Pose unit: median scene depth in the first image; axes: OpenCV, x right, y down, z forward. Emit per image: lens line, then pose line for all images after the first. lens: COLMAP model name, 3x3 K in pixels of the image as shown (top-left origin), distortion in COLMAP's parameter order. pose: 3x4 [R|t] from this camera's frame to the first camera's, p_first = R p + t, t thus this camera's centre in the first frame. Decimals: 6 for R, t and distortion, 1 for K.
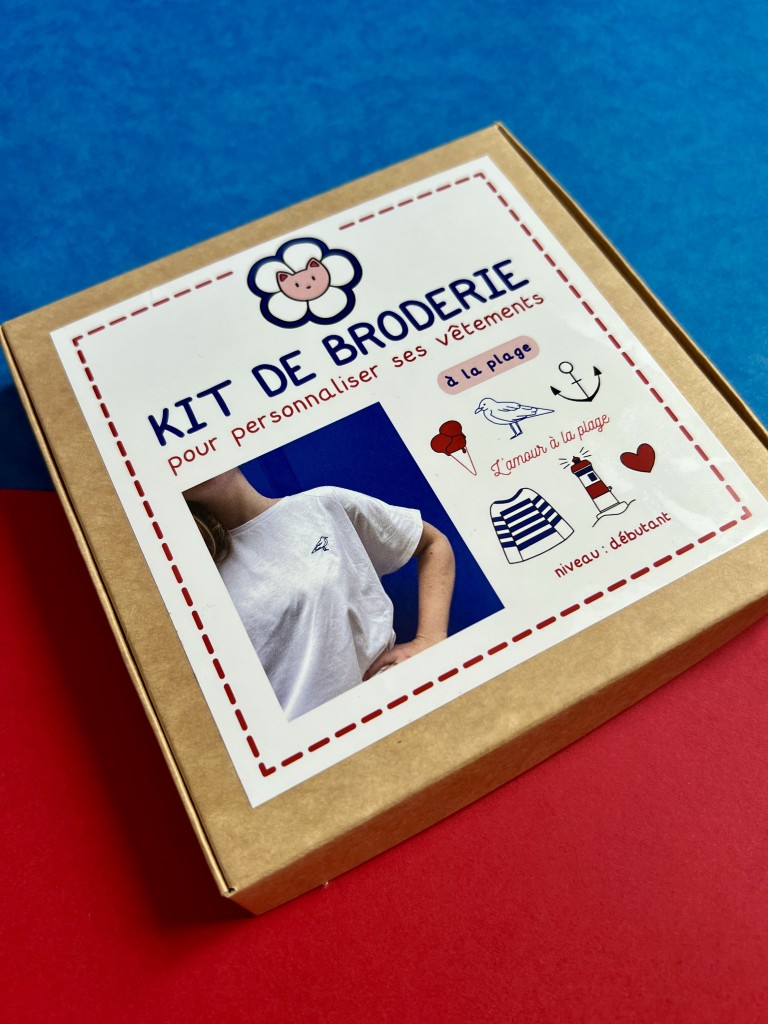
lens RADIAL K [[809.9, 0, 384.0], [0, 809.9, 512.0], [0, 0, 1]] dist [0.110662, -0.256231]
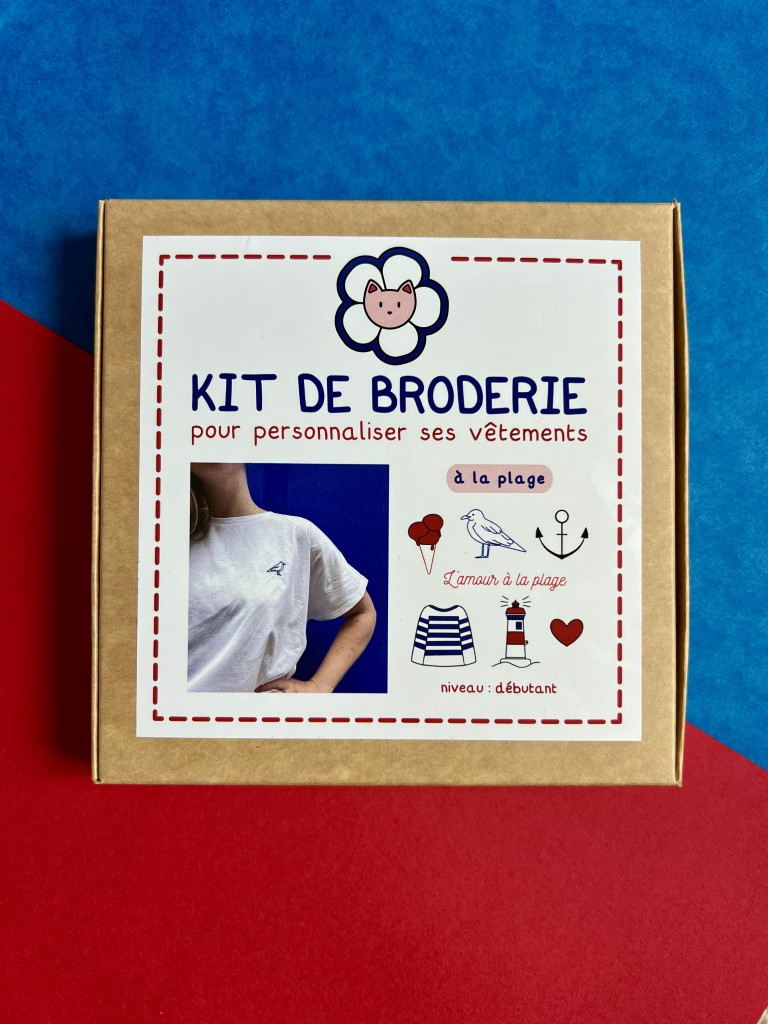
lens RADIAL K [[809.9, 0, 384.0], [0, 809.9, 512.0], [0, 0, 1]] dist [0.110662, -0.256231]
pose [[0.882719, 0.469622, 0.016213, -0.000104], [-0.436603, 0.806921, 0.397815, -0.497308], [0.173740, -0.358237, 0.917322, -0.004097]]
